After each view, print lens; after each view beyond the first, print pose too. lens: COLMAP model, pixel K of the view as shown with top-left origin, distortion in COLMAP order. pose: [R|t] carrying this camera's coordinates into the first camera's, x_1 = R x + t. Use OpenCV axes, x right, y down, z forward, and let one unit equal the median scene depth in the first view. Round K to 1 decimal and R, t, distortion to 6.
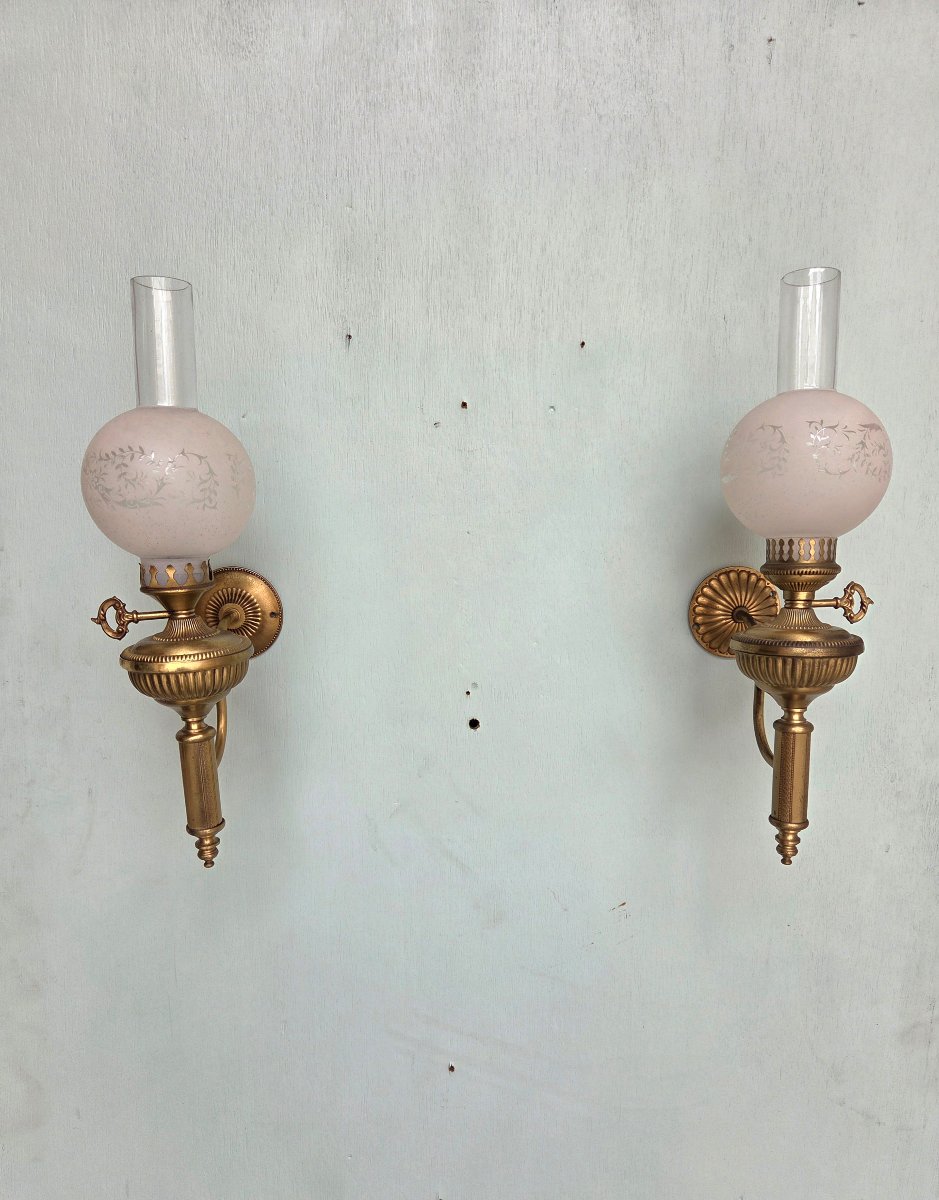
lens RADIAL K [[824.6, 0, 461.6], [0, 824.6, 631.1], [0, 0, 1]] dist [0.058460, -0.034582]
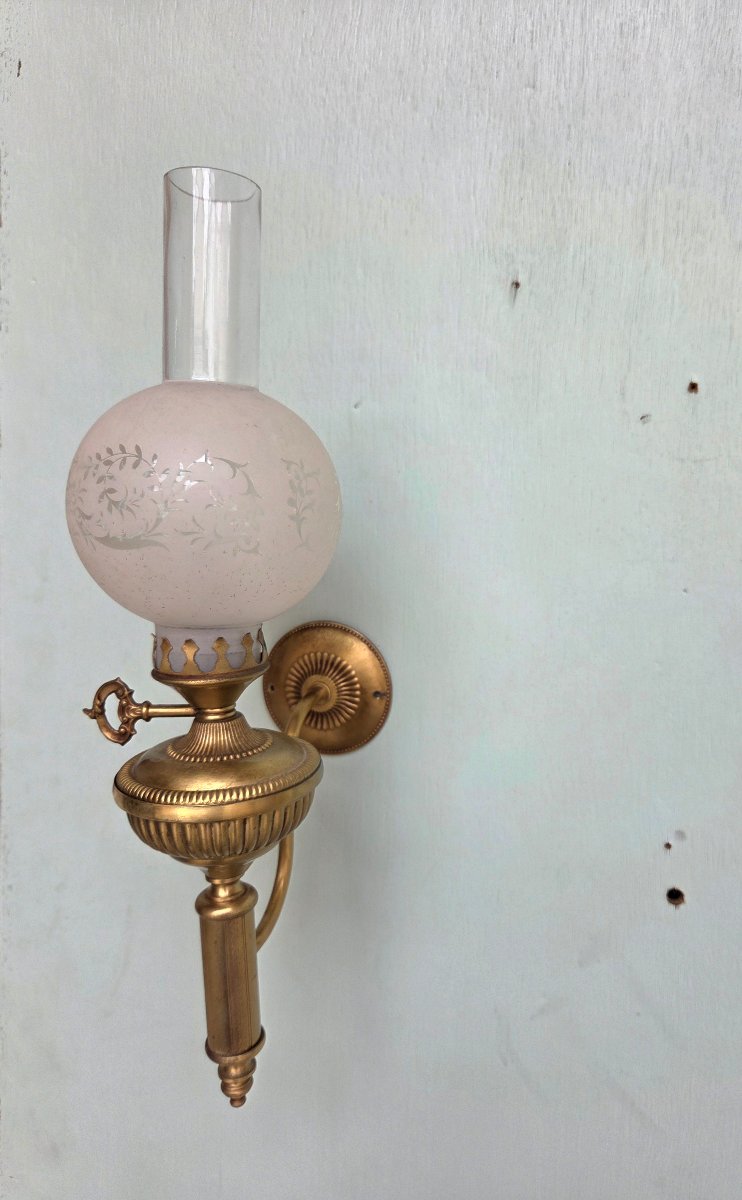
lens RADIAL K [[793.2, 0, 443.6], [0, 793.2, 596.5], [0, 0, 1]] dist [0.026174, -0.010562]
pose [[0.971276, 0.061152, -0.229964, -0.033570], [-0.069885, 0.997103, -0.030013, -0.091762], [0.227463, 0.045222, 0.972736, 0.409213]]
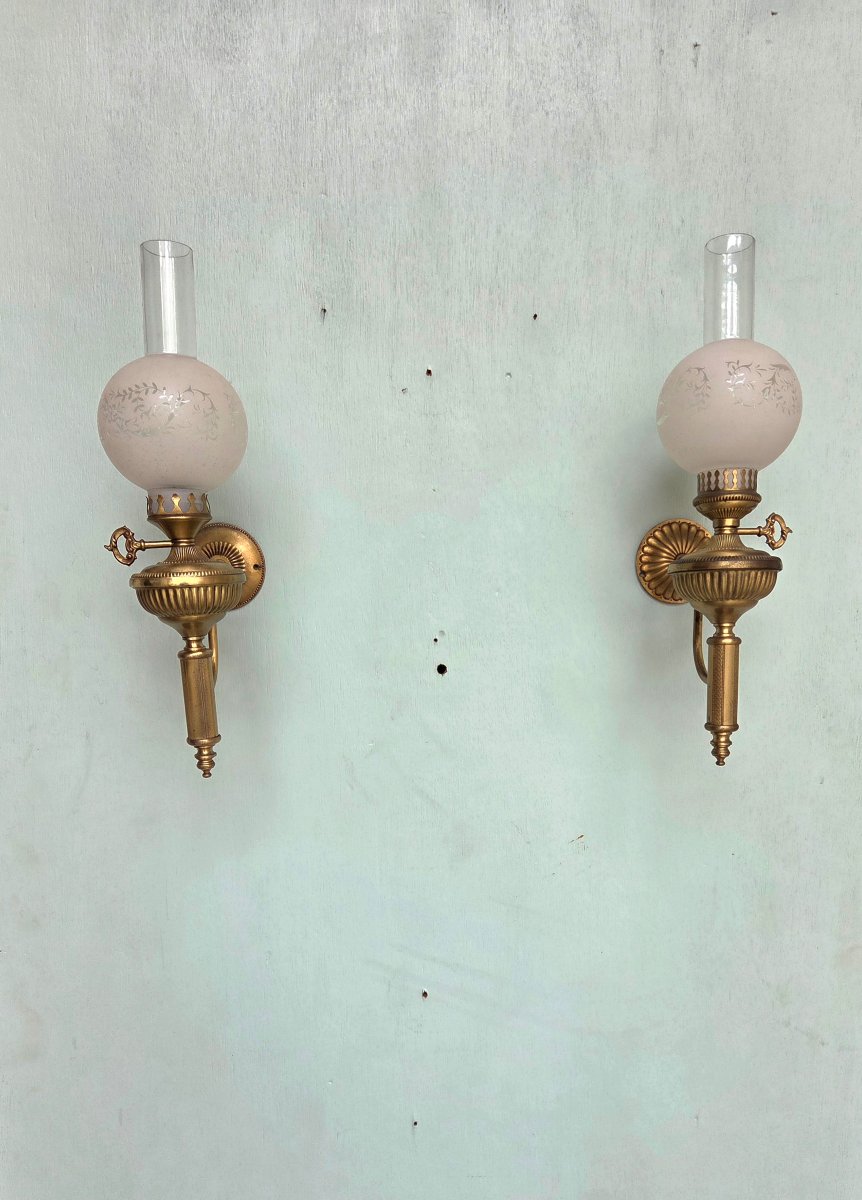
lens RADIAL K [[918.4, 0, 433.7], [0, 918.4, 705.9], [0, 0, 1]] dist [0.060310, -0.035760]
pose [[0.999805, -0.012792, 0.015047, -0.015726], [0.013185, 0.999566, -0.026328, 0.215668], [-0.014704, 0.026521, 0.999540, -0.233166]]
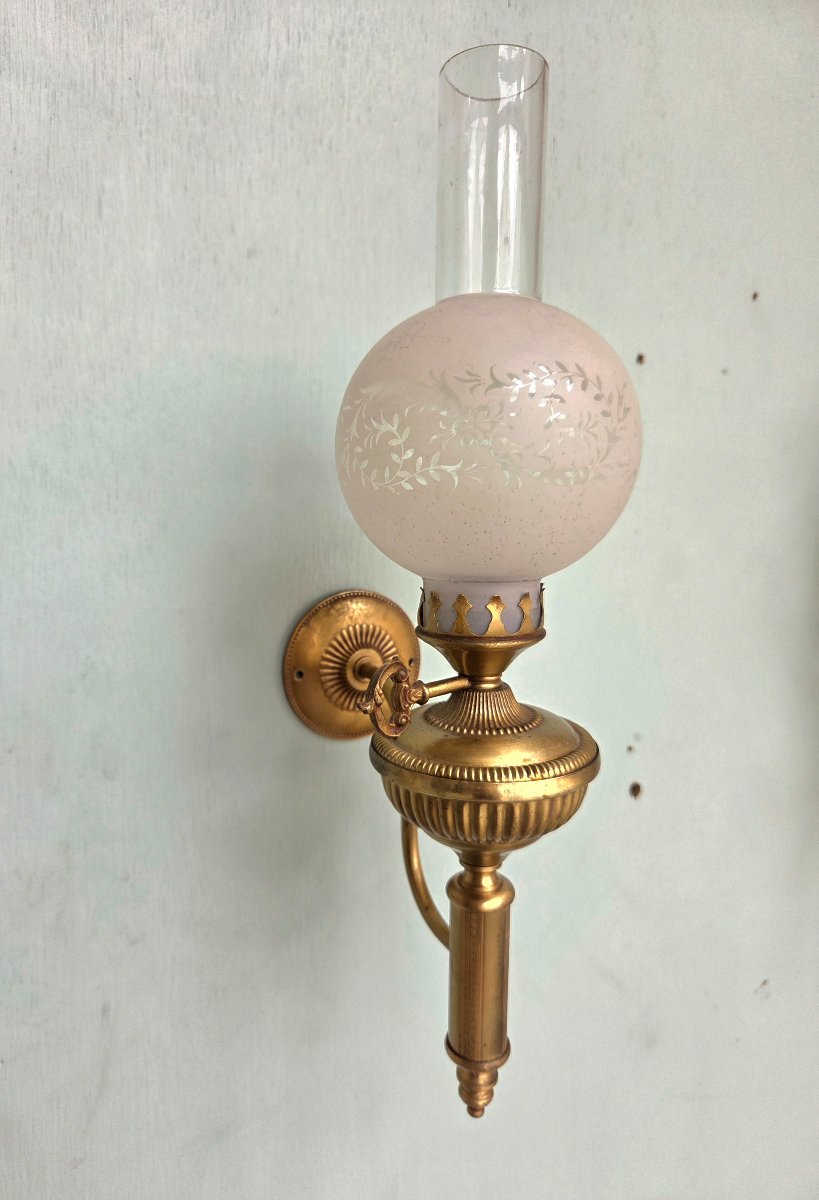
lens RADIAL K [[813.1, 0, 356.6], [0, 813.1, 600.8], [0, 0, 1]] dist [0.006731, -0.002727]
pose [[0.906187, -0.037733, 0.421190, -0.573638], [0.050946, 0.998498, -0.020158, -0.061964], [-0.419796, 0.039725, 0.906749, 0.491293]]
